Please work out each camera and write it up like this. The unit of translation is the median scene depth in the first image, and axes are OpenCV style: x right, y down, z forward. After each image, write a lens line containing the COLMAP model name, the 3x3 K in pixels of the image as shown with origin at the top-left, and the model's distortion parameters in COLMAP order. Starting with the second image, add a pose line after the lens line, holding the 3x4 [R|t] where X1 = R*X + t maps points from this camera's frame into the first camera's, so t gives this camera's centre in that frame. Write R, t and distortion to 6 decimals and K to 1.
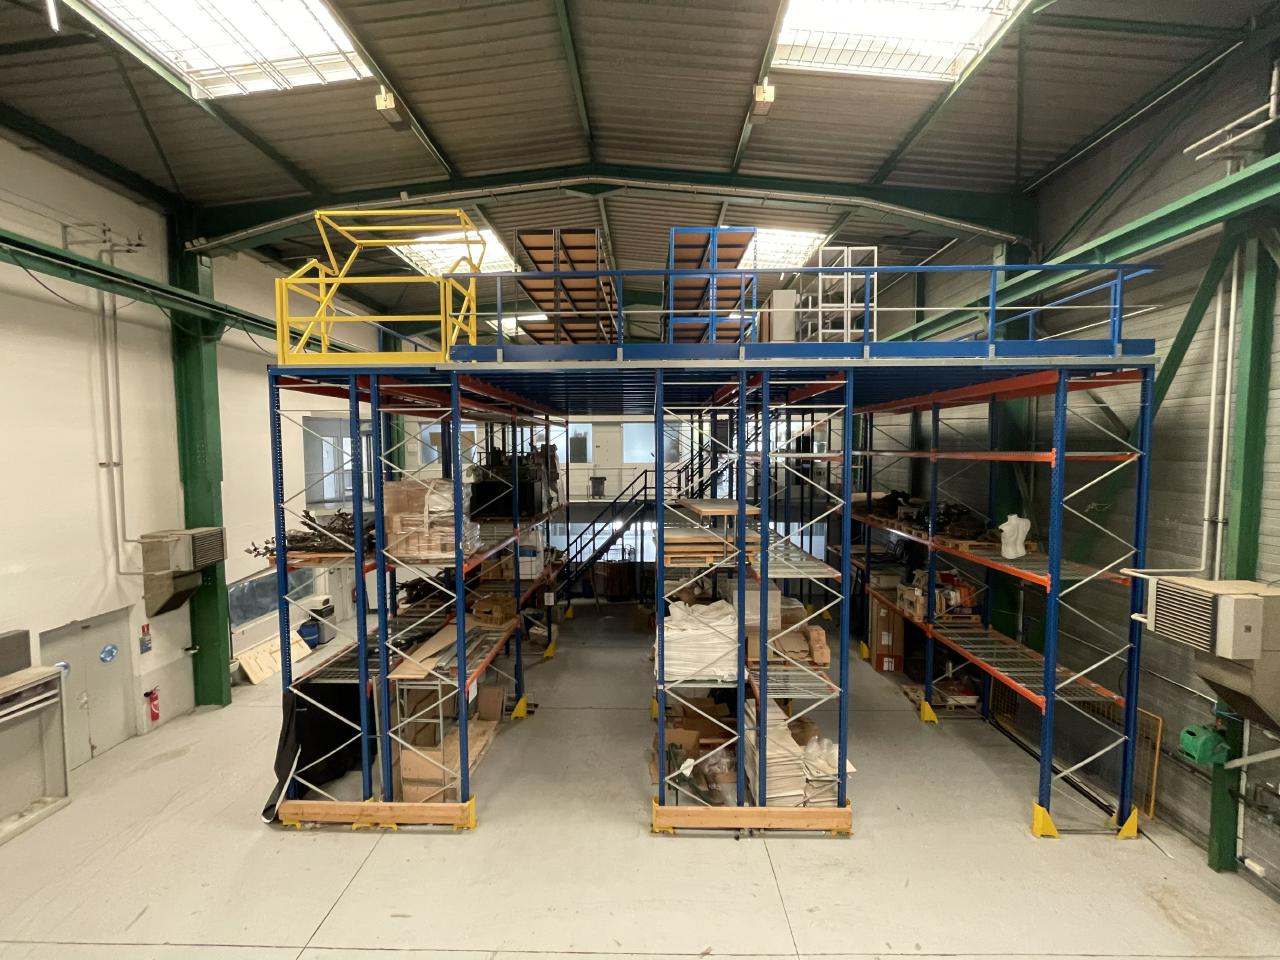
lens RADIAL K [[521.3, 0, 638.0], [0, 521.3, 480.3], [0, 0, 1]] dist [-0.001107, 0.000240]
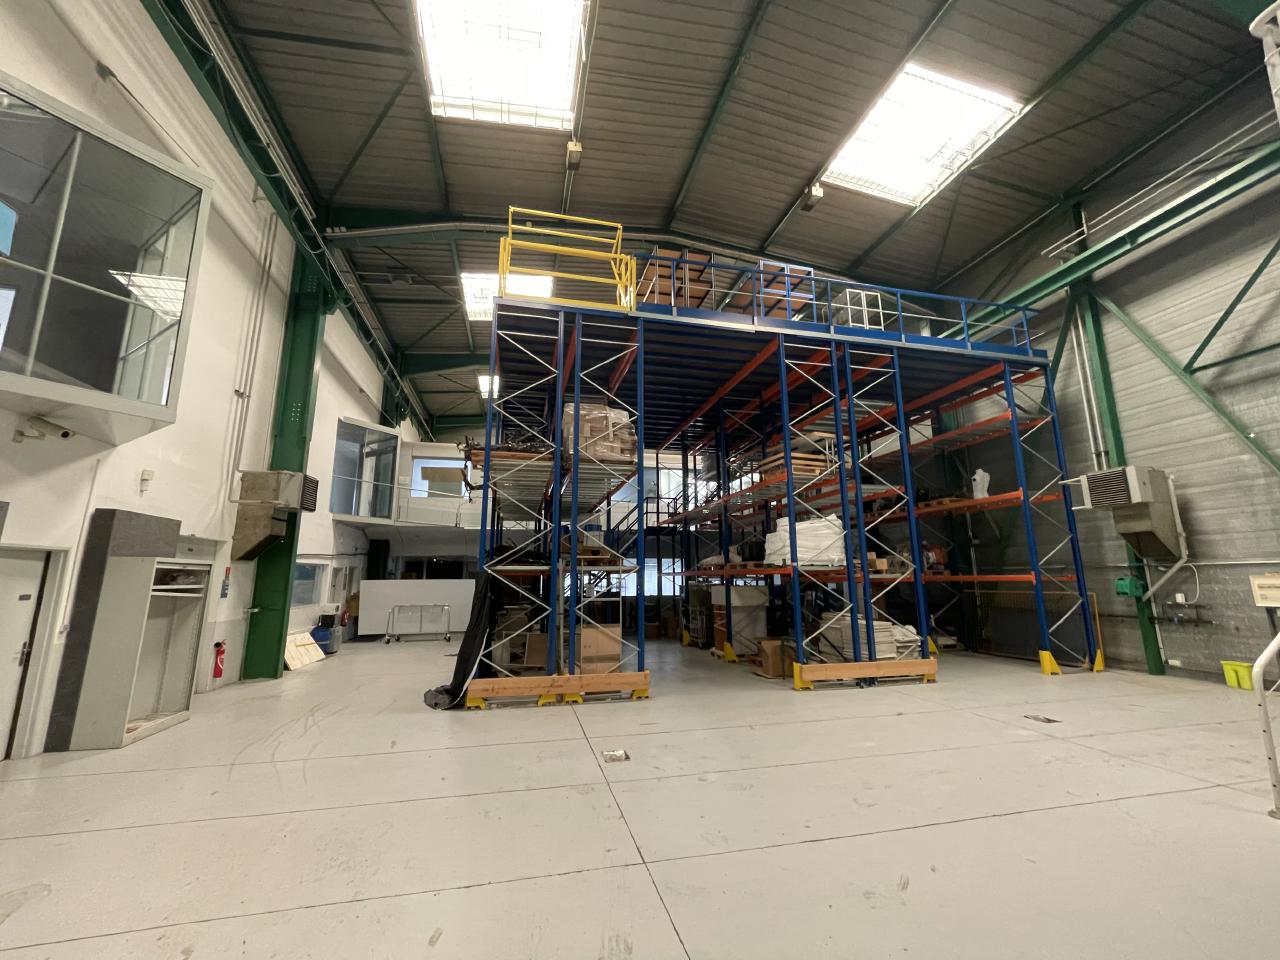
lens RADIAL K [[521.3, 0, 640.5], [0, 521.3, 477.8], [0, 0, 1]] dist [-0.001107, 0.000240]
pose [[0.967392, 0.048914, 0.248517, -0.649755], [0.013866, 0.969477, -0.244791, 0.500326], [-0.252905, 0.240255, 0.937185, -0.145956]]
